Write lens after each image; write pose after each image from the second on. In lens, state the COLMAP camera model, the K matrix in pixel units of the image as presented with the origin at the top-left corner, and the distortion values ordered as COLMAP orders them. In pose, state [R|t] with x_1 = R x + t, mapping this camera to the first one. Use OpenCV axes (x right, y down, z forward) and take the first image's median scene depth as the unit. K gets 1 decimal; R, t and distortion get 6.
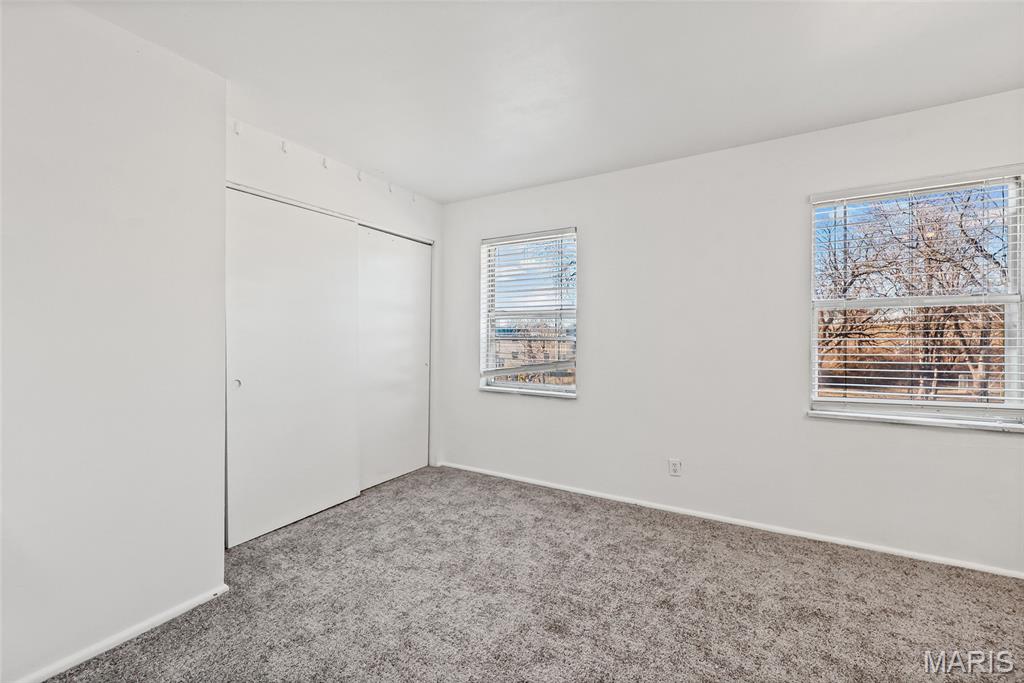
lens RADIAL K [[418.9, 0, 512.0], [0, 418.9, 341.5], [0, 0, 1]] dist [-0.000322, -0.000092]
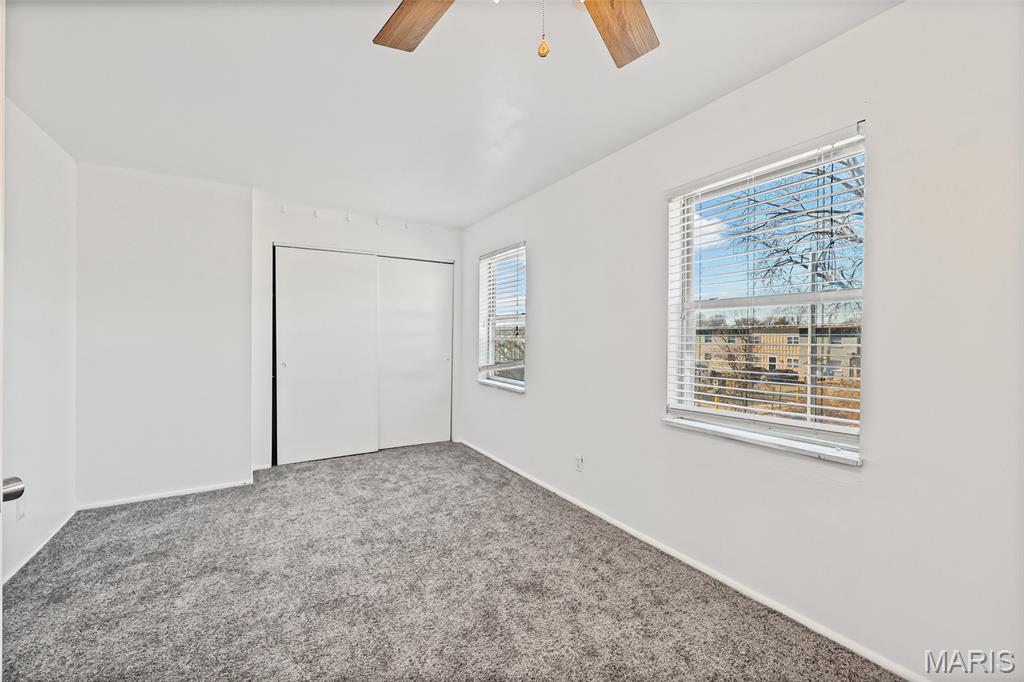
lens RADIAL K [[414.7, 0, 511.6], [0, 414.7, 338.3], [0, 0, 1]] dist [-0.000021, -0.000077]
pose [[0.881271, 0.008410, -0.472536, 0.672284], [-0.011371, 0.999930, -0.003411, -0.007090], [0.472474, 0.008379, 0.881305, -0.004447]]
